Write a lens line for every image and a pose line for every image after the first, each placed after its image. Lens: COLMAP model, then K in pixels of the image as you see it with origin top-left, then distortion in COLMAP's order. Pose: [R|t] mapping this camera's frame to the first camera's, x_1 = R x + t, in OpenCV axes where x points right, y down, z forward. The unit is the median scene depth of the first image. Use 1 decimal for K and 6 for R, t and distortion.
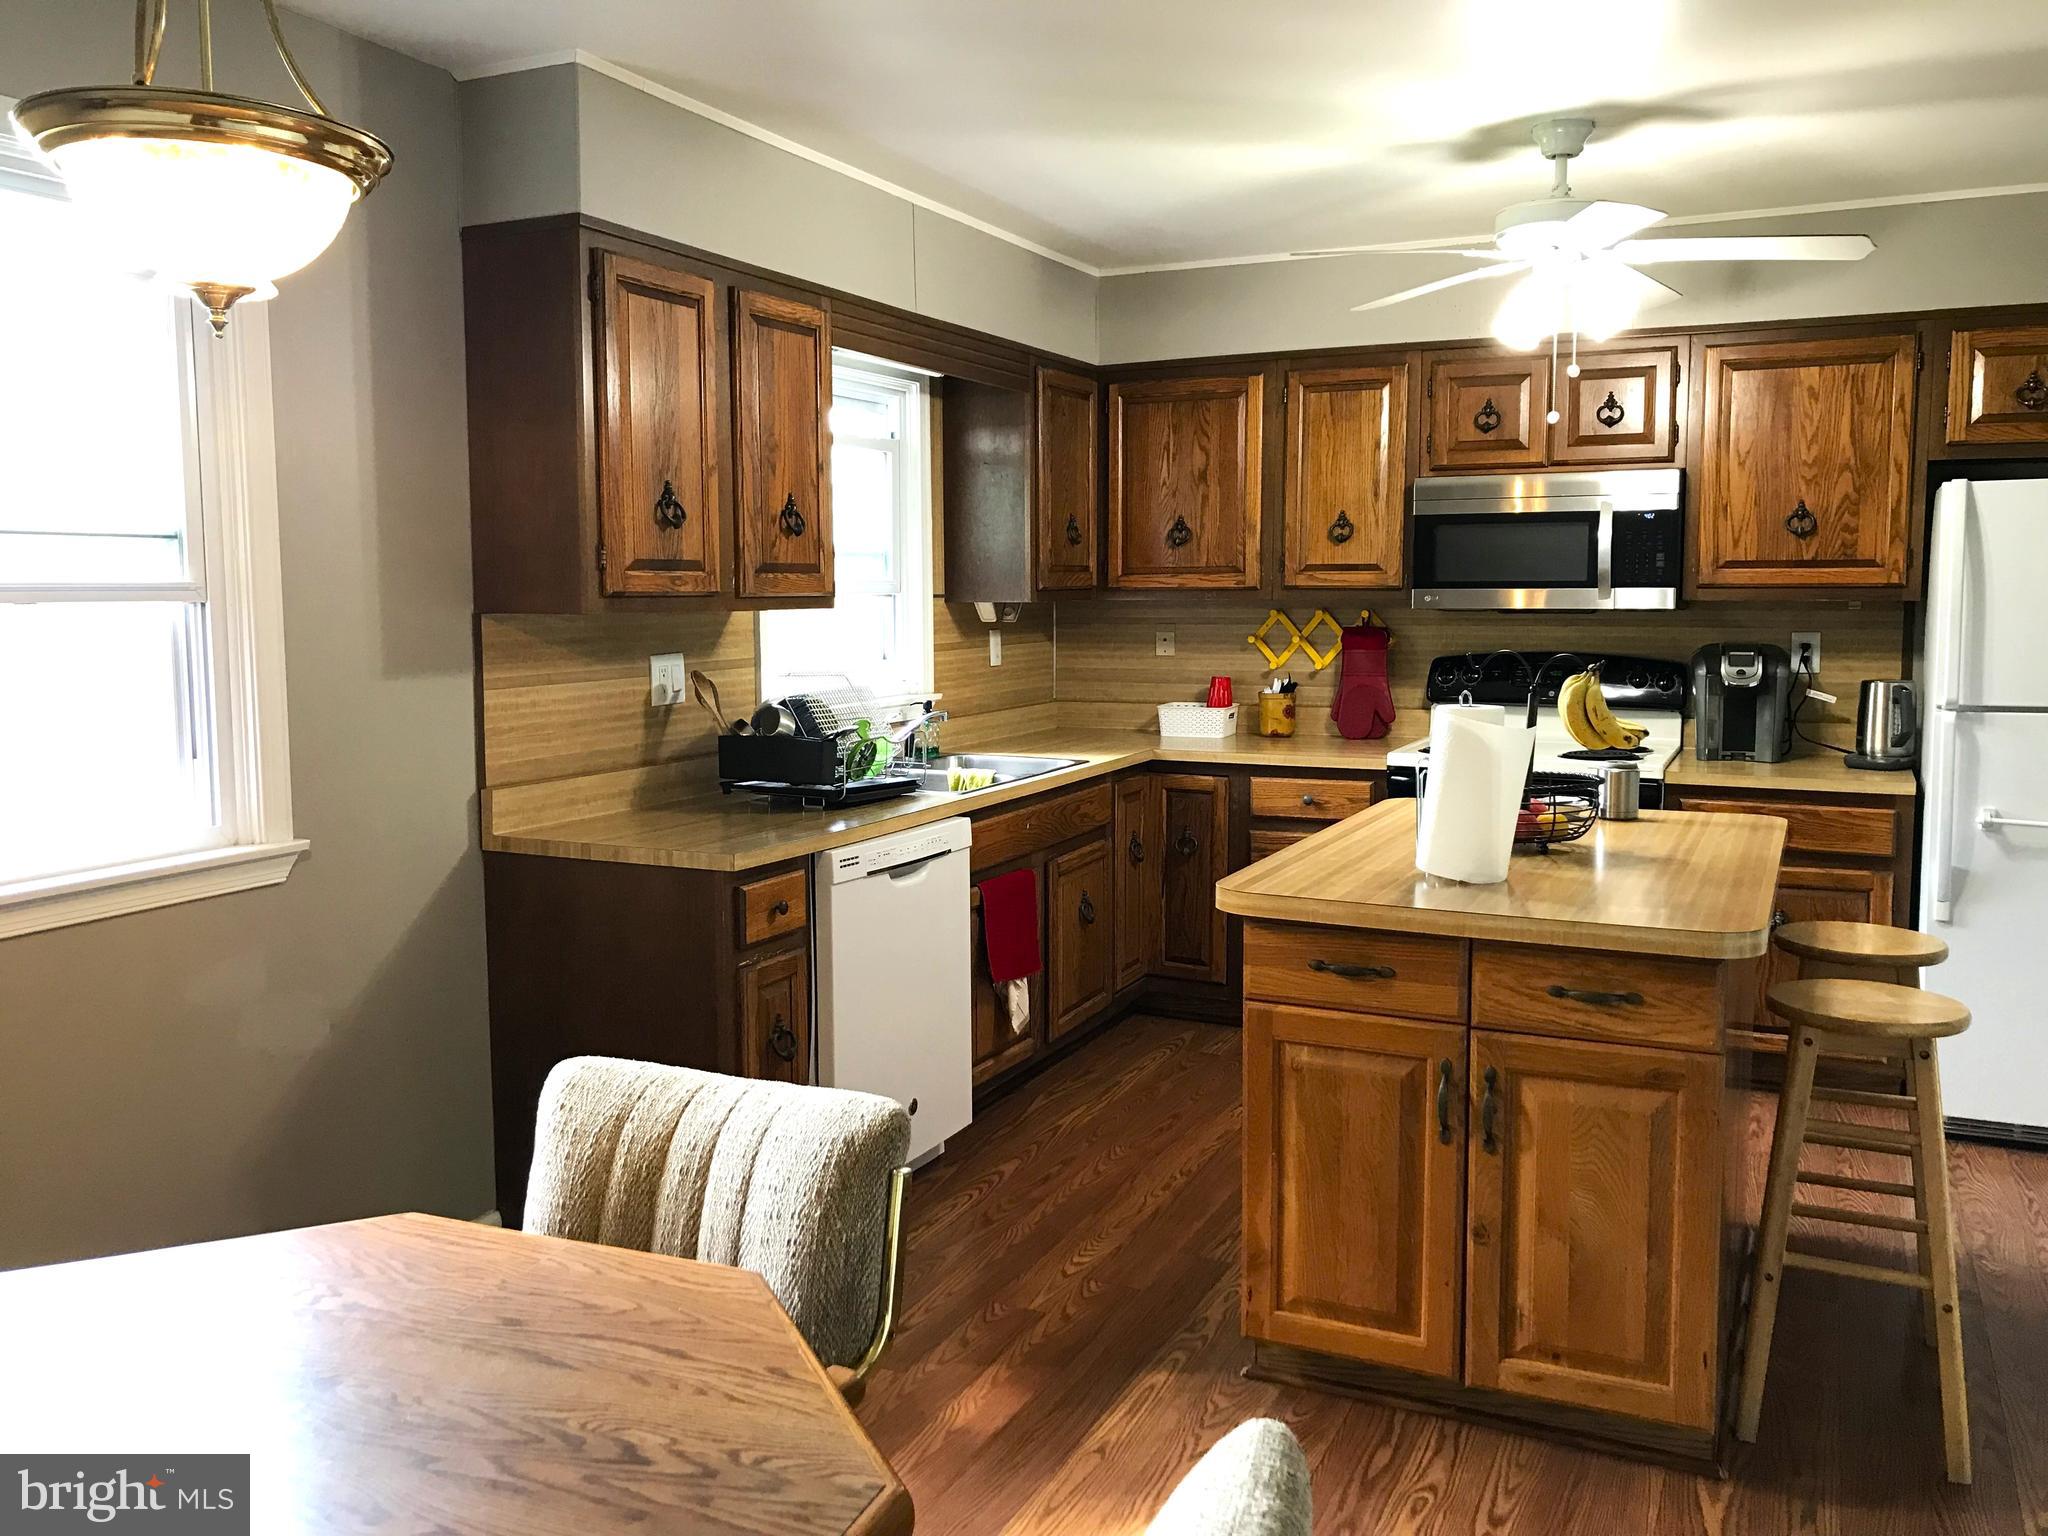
lens RADIAL K [[1658.8, 0, 1024.0], [0, 1658.8, 768.0], [0, 0, 1]] dist [0.058973, -0.100657]
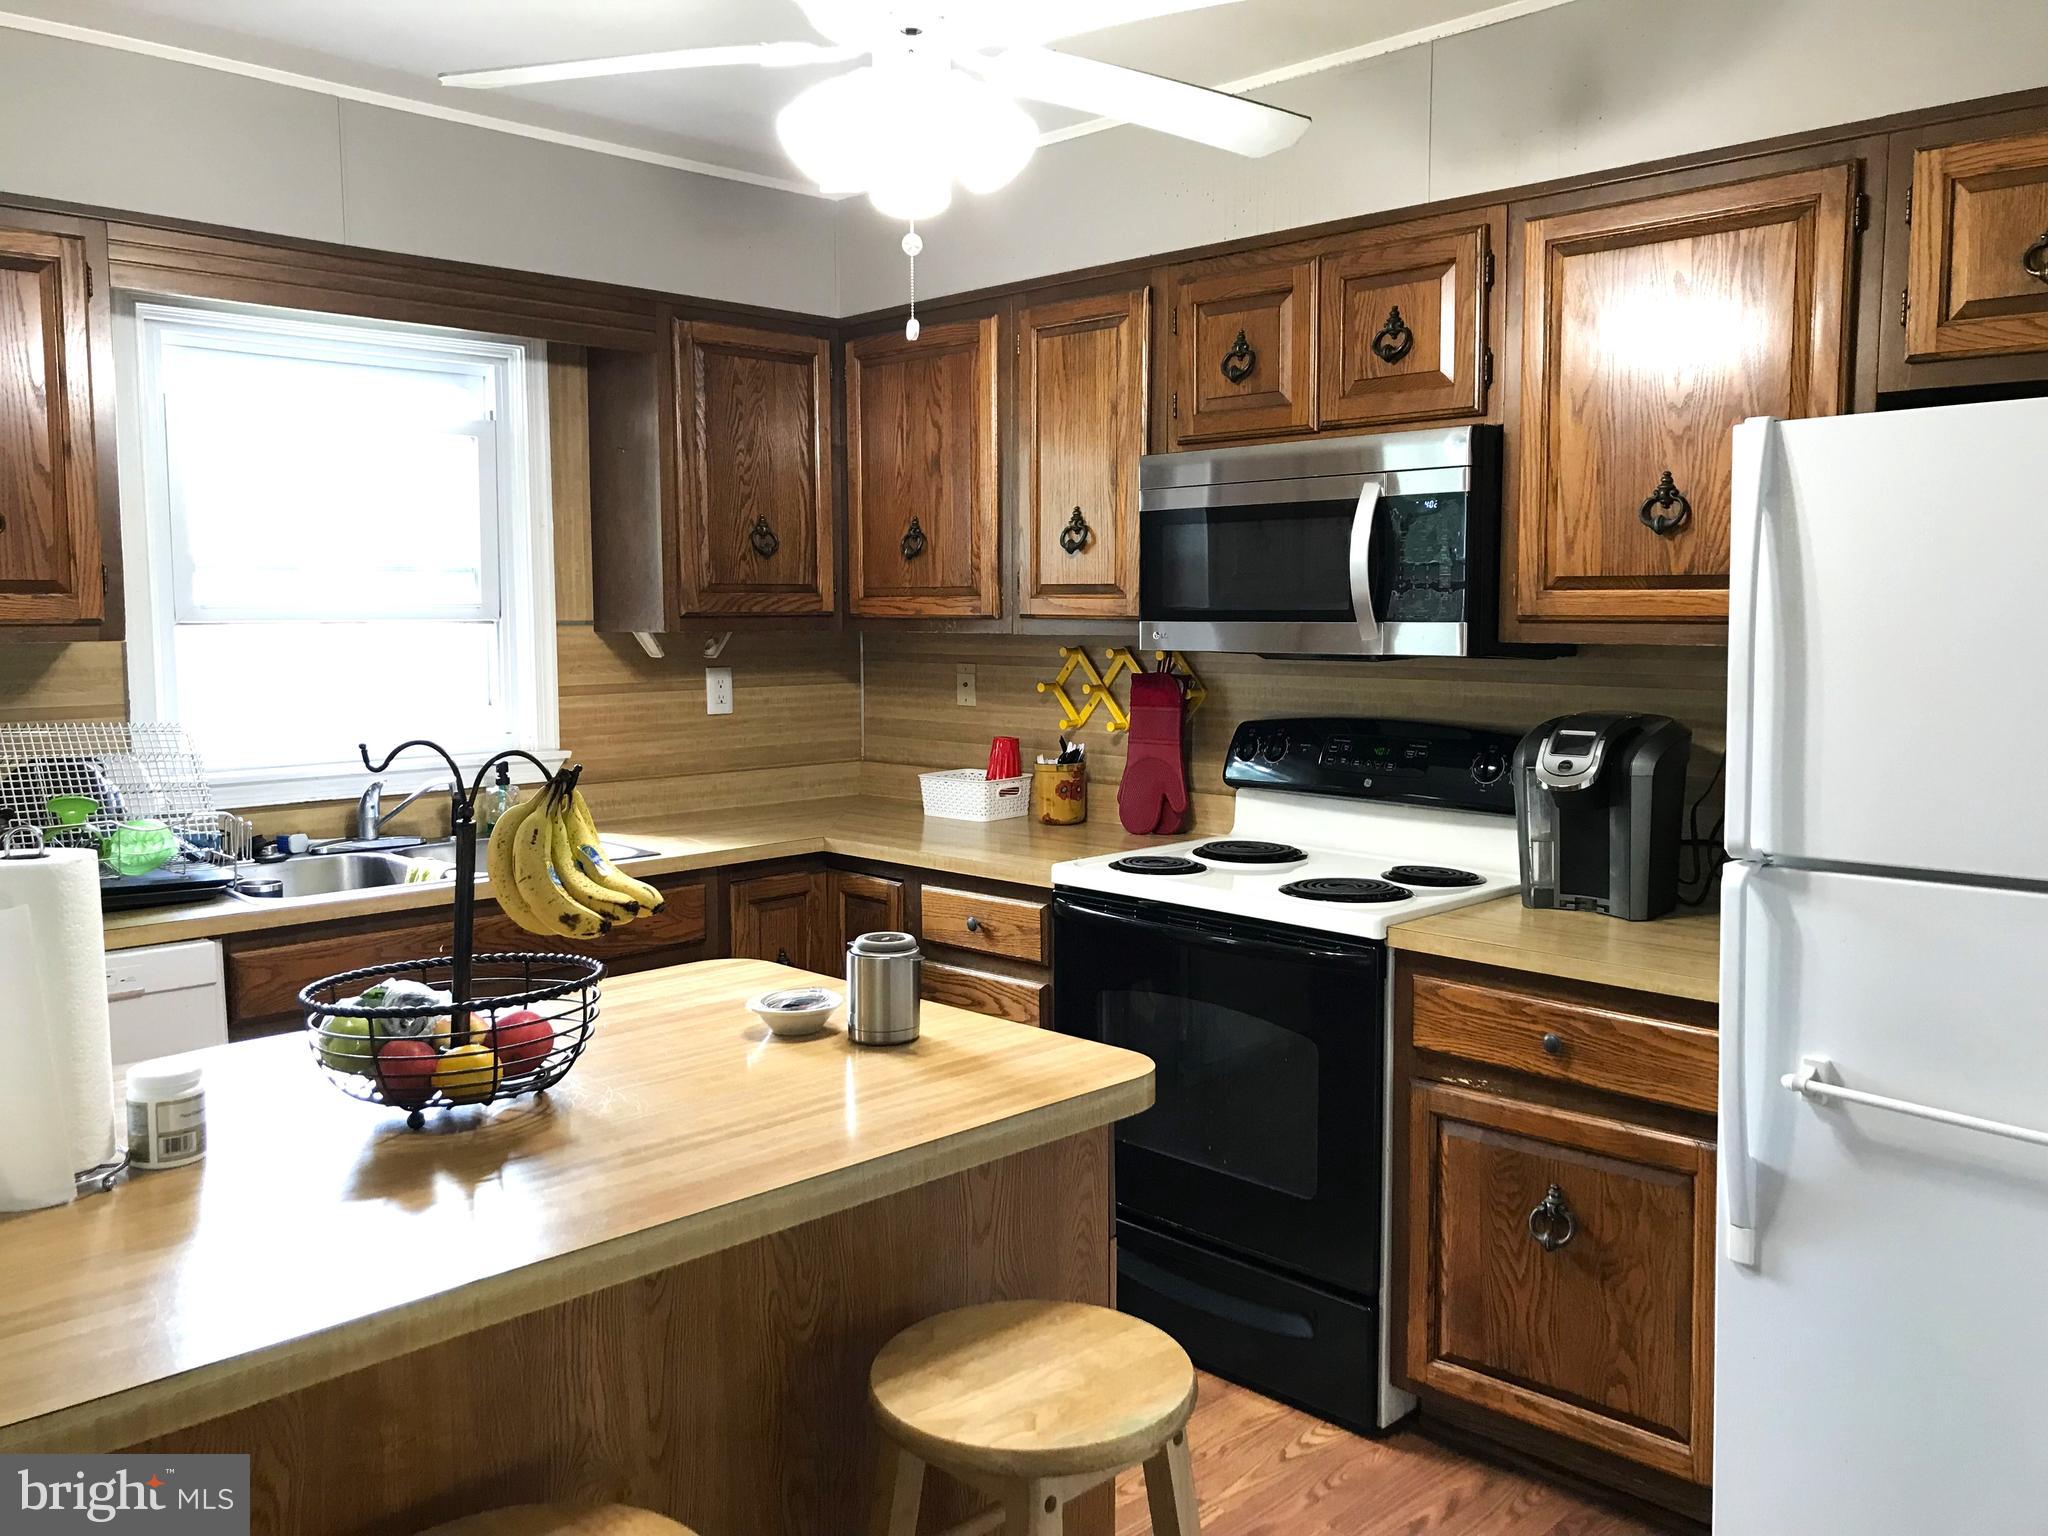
lens RADIAL K [[1671.7, 0, 1024.0], [0, 1671.7, 768.0], [0, 0, 1]] dist [0.133417, -0.249330]
pose [[0.937323, 0.036670, -0.346527, 0.427643], [-0.041003, 0.999146, -0.005178, -0.042376], [0.346041, 0.019062, 0.938026, 0.347885]]
